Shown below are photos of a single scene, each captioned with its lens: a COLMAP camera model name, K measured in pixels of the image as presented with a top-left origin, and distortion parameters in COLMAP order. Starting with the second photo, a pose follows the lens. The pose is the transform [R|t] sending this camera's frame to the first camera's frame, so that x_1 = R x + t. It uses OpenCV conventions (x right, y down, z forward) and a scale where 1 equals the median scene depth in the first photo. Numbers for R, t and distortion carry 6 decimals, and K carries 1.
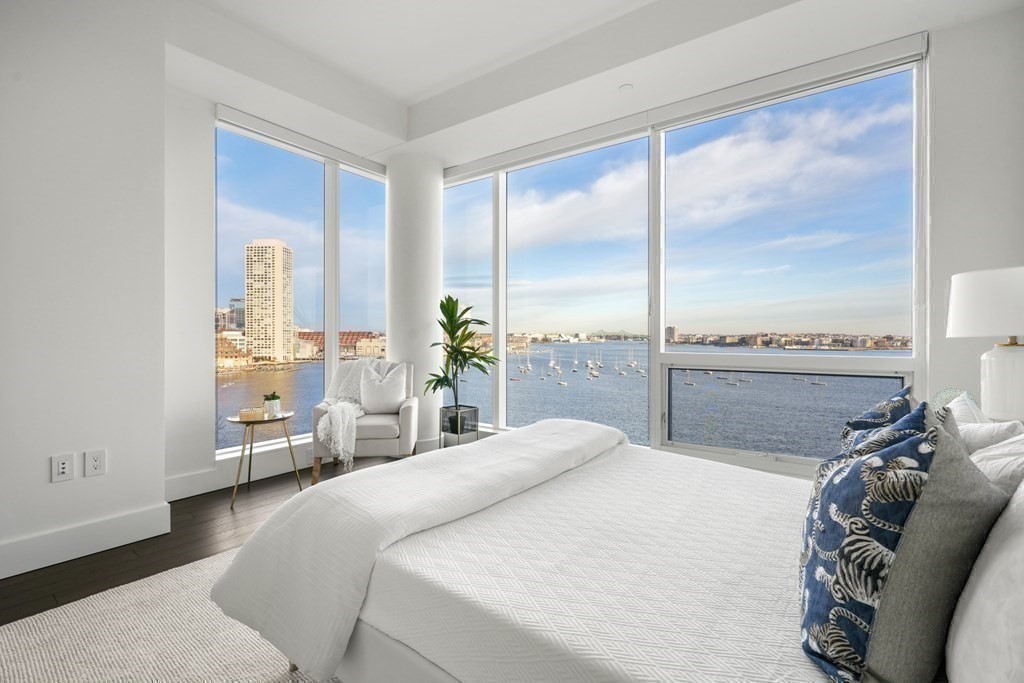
lens RADIAL K [[462.4, 0, 512.0], [0, 462.4, 341.5], [0, 0, 1]] dist [-0.001954, -0.000300]
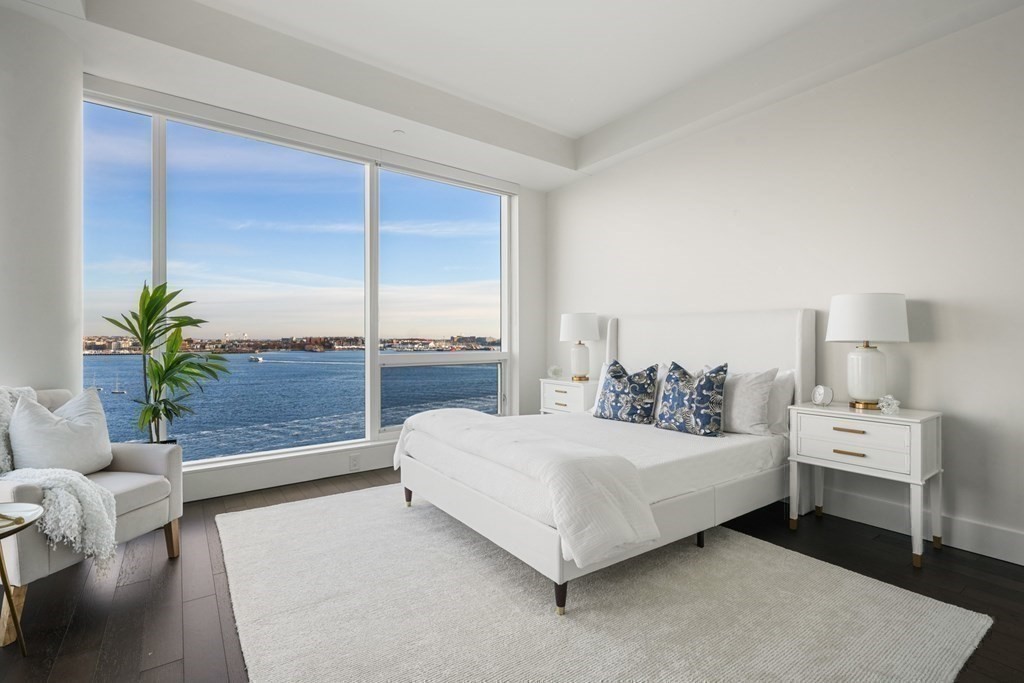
lens RADIAL K [[471.5, 0, 512.0], [0, 471.5, 341.5], [0, 0, 1]] dist [0.002216, 0.000450]
pose [[0.285341, -0.006073, 0.958407, -0.661858], [0.012711, 0.999916, 0.002552, -0.007870], [-0.958342, 0.011455, 0.285395, 0.294008]]
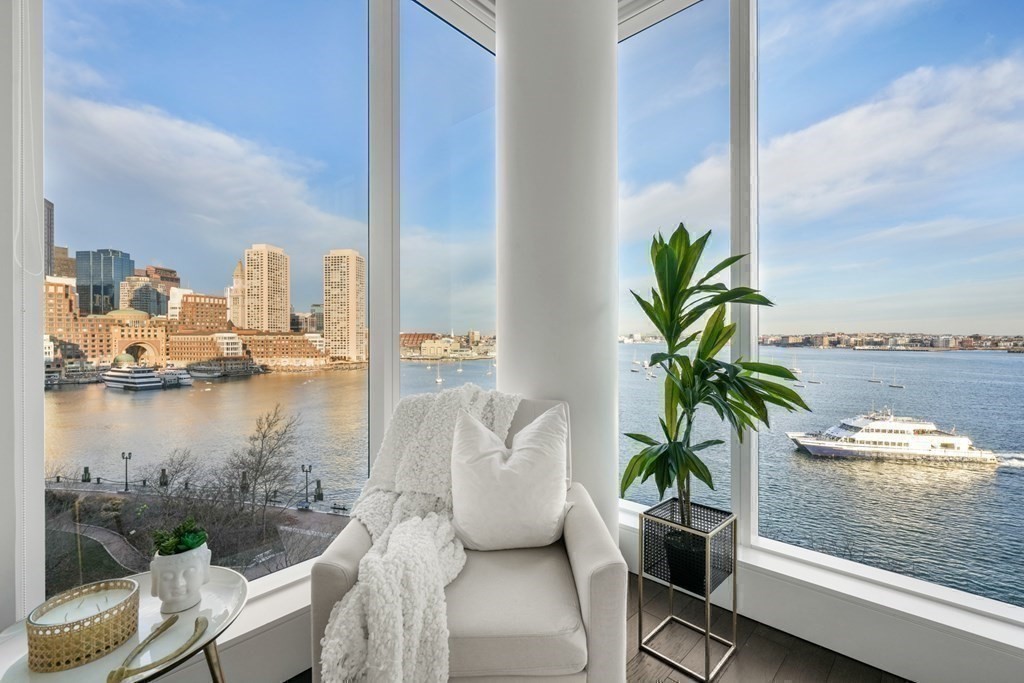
lens RADIAL K [[442.0, 0, 506.3], [0, 442.0, 339.9], [0, 0, 1]] dist [-0.000351, -0.000586]
pose [[0.990971, -0.002975, -0.134045, -0.225994], [0.002265, 0.999983, -0.005452, -0.005411], [0.134059, 0.005099, 0.990960, 0.623899]]
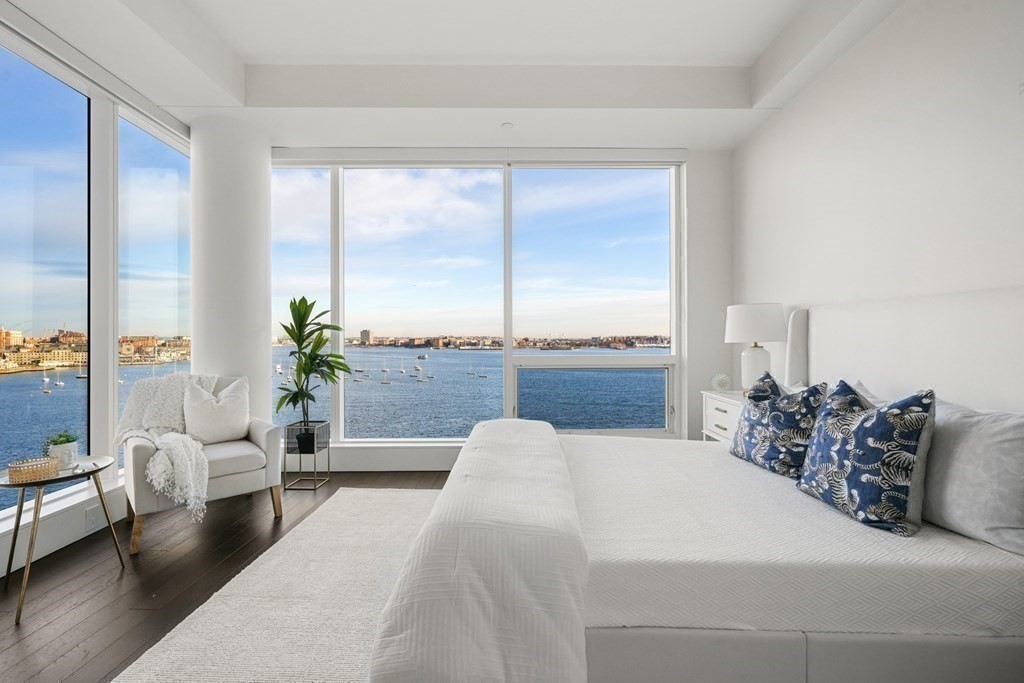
lens RADIAL K [[442.0, 0, 506.3], [0, 442.0, 339.9], [0, 0, 1]] dist [-0.000351, -0.000586]
pose [[0.802986, -0.004533, 0.595981, -0.324065], [0.010029, 0.999932, -0.005906, -0.008743], [-0.595914, 0.010720, 0.802977, 0.097190]]
